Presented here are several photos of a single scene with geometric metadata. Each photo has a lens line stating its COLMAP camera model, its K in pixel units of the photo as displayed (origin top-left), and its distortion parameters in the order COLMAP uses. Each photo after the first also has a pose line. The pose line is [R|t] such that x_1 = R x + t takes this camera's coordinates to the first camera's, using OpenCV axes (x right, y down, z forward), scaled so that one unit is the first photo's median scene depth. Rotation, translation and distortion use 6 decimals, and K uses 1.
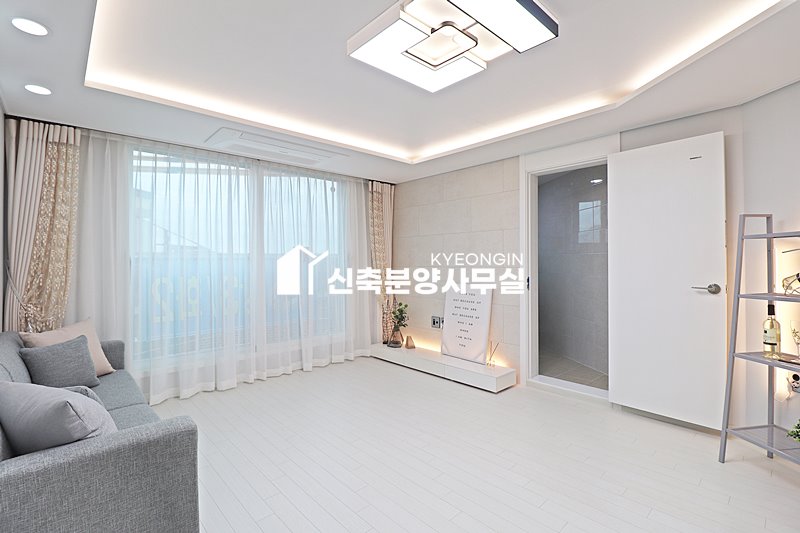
lens RADIAL K [[372.2, 0, 399.3], [0, 372.2, 259.3], [0, 0, 1]] dist [0.008685, -0.016144]
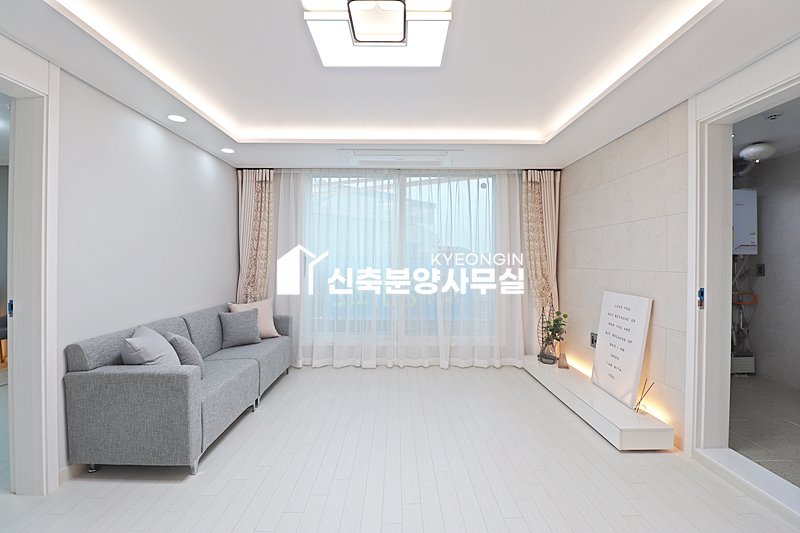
lens RADIAL K [[372.2, 0, 399.3], [0, 372.2, 259.3], [0, 0, 1]] dist [0.008685, -0.016144]
pose [[0.735829, 0.004894, -0.677150, 0.369123], [-0.005047, 0.999986, 0.001743, 0.000838], [0.677149, 0.002136, 0.735843, 0.178696]]
